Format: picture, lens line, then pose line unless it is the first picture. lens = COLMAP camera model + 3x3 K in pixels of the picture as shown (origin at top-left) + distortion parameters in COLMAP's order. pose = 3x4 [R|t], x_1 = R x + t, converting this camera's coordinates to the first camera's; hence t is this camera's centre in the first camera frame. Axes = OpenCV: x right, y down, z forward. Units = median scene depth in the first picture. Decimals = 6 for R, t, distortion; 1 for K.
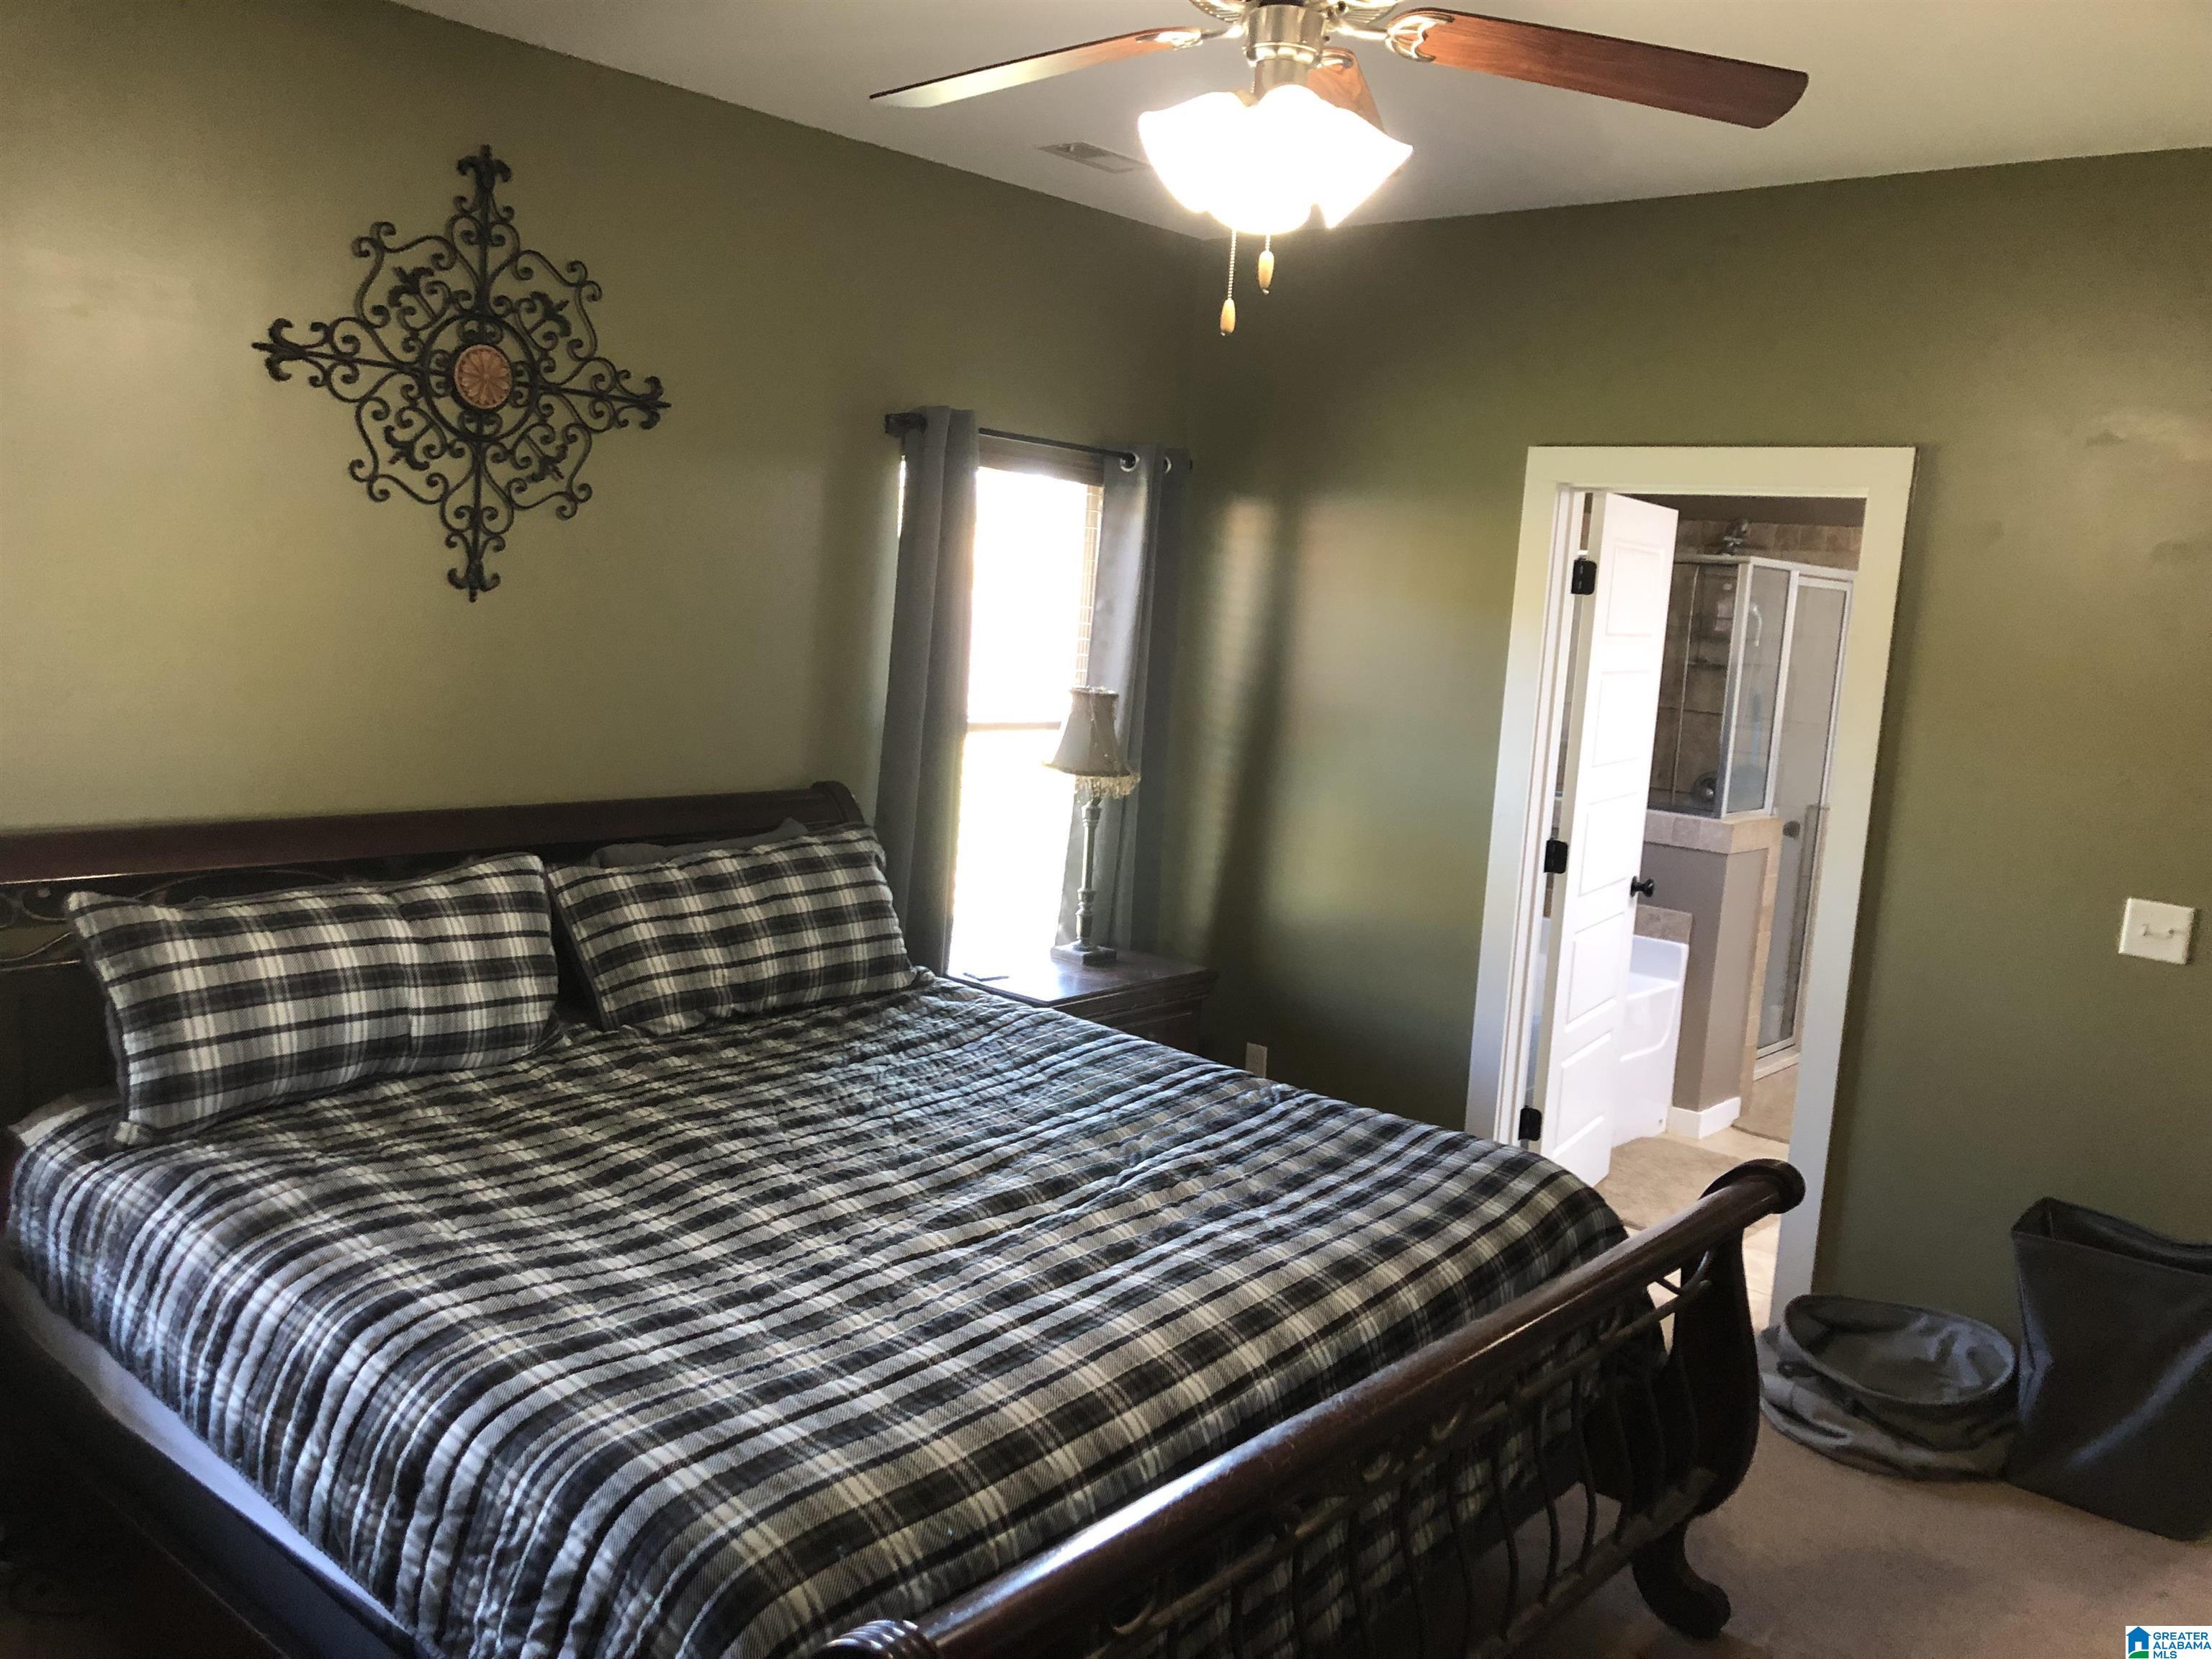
lens RADIAL K [[1816.7, 0, 1053.6], [0, 1816.7, 812.5], [0, 0, 1]] dist [0.043753, -0.053416]
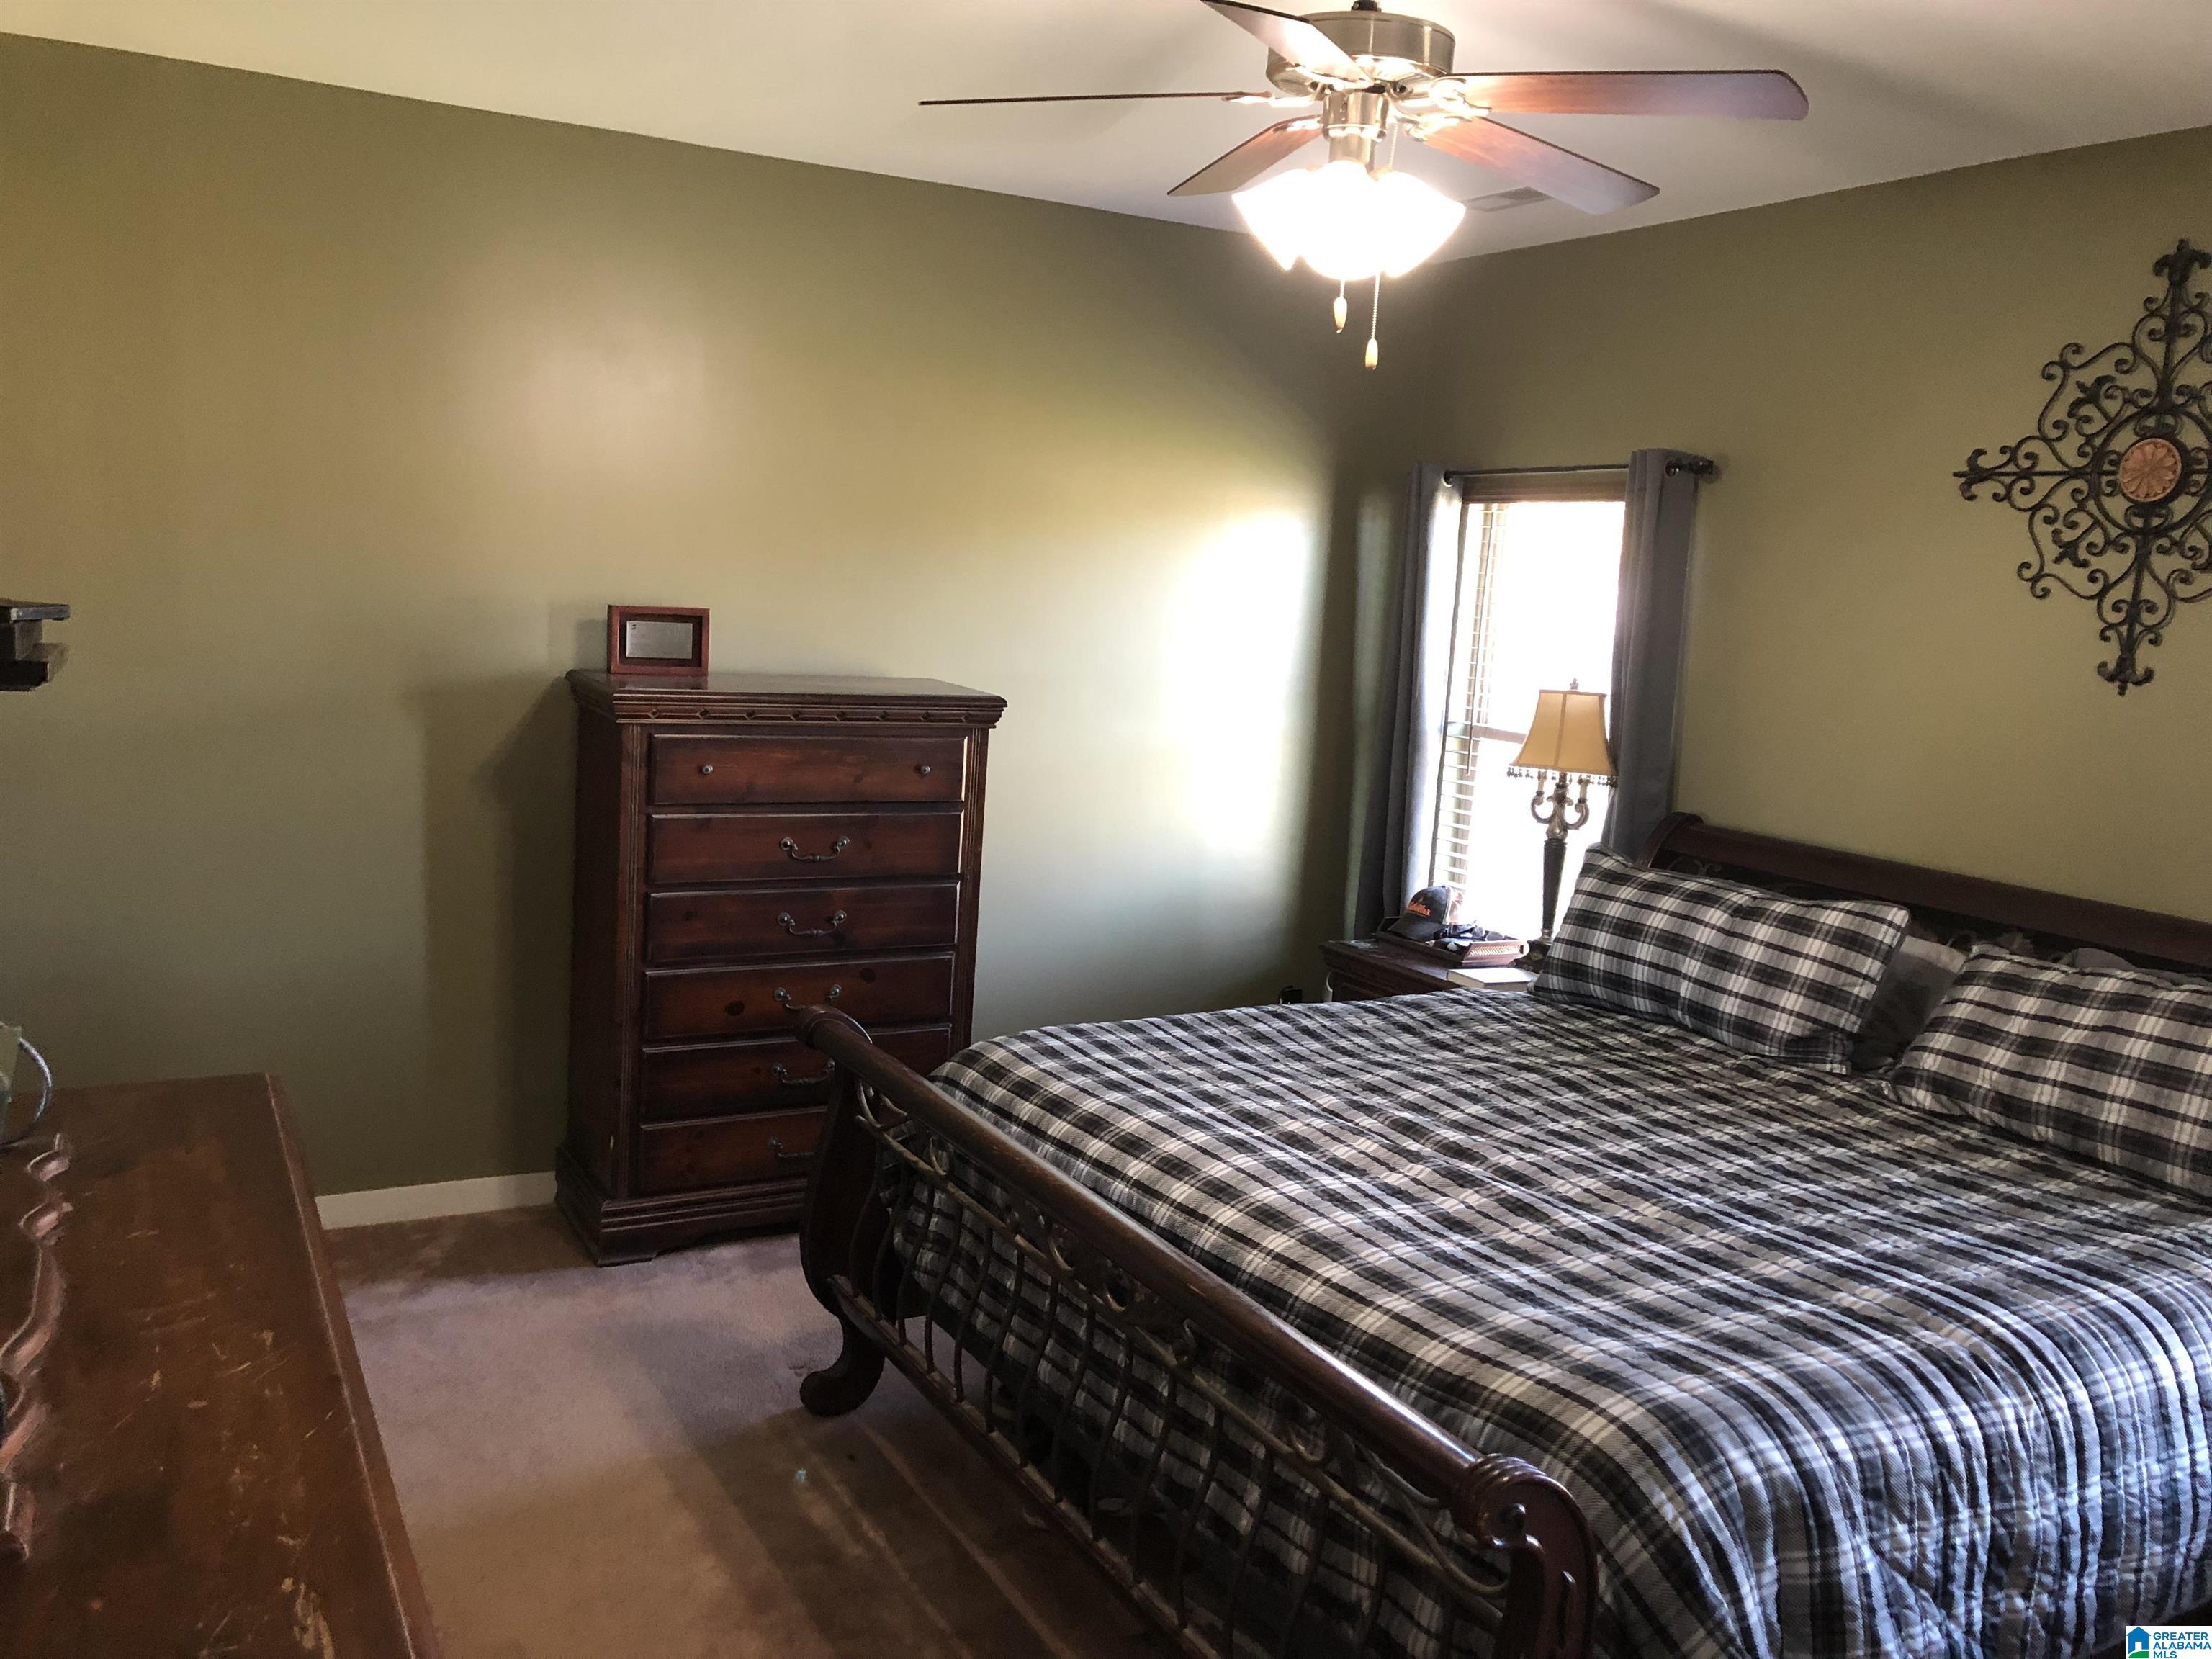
lens RADIAL K [[1816.7, 0, 1104.0], [0, 1816.7, 830.6], [0, 0, 1]] dist [0.043753, -0.053416]
pose [[-0.325517, 0.051492, -0.944133, 0.840896], [-0.203057, 0.971412, 0.122989, -0.056129], [0.923475, 0.231748, -0.305755, 0.840589]]
